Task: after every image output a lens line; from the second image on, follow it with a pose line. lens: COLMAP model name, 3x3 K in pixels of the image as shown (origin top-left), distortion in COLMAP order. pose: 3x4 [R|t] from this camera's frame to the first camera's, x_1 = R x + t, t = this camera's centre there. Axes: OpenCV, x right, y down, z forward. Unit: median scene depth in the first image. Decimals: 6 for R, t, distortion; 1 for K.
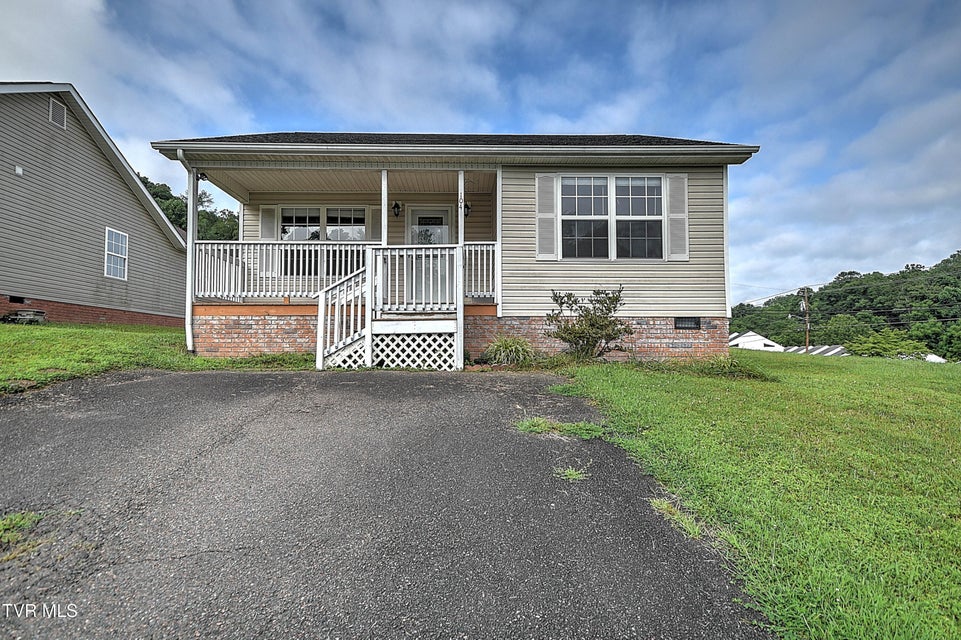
lens RADIAL K [[550.3, 0, 477.4], [0, 550.3, 325.3], [0, 0, 1]] dist [0.002797, 0.001089]
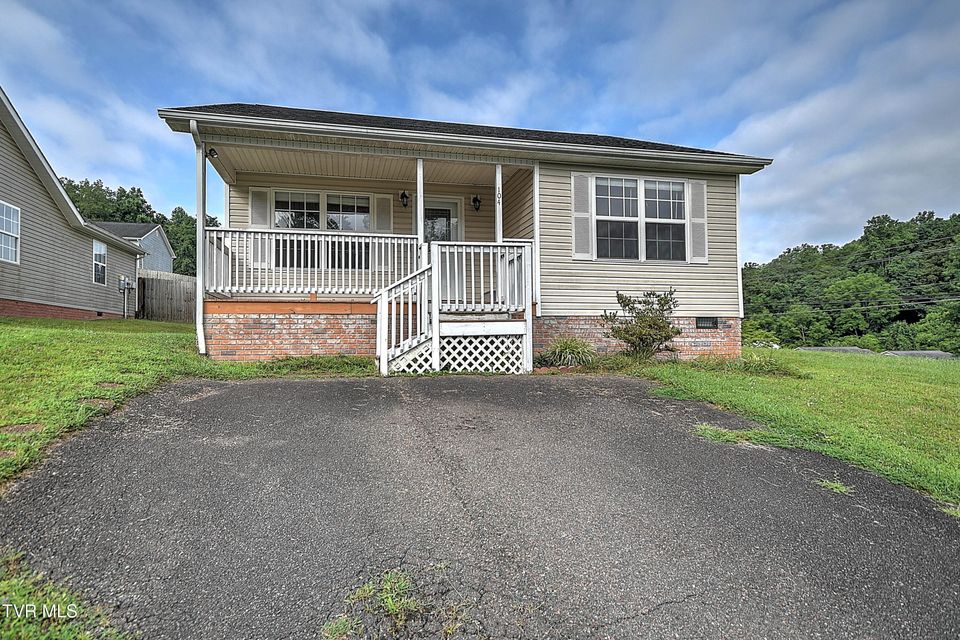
lens RADIAL K [[558.7, 0, 480.0], [0, 558.7, 320.0], [0, 0, 1]] dist [0.001470, 0.000316]
pose [[0.977148, 0.002932, 0.212542, -0.278928], [-0.004974, 0.999946, 0.009074, -0.017552], [-0.212504, -0.009923, 0.977110, 0.048570]]
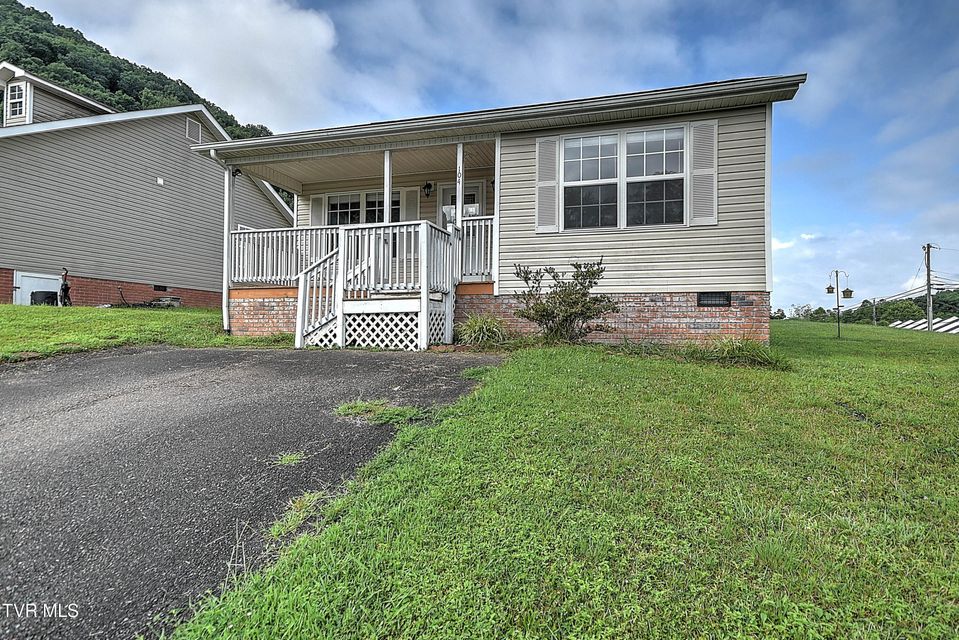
lens RADIAL K [[549.2, 0, 476.4], [0, 549.2, 325.3], [0, 0, 1]] dist [0.002797, 0.001089]
pose [[0.951306, 0.000634, -0.308249, 0.304310], [0.009069, 0.999507, 0.030047, 0.007451], [0.308116, -0.031380, 0.950831, 0.092308]]
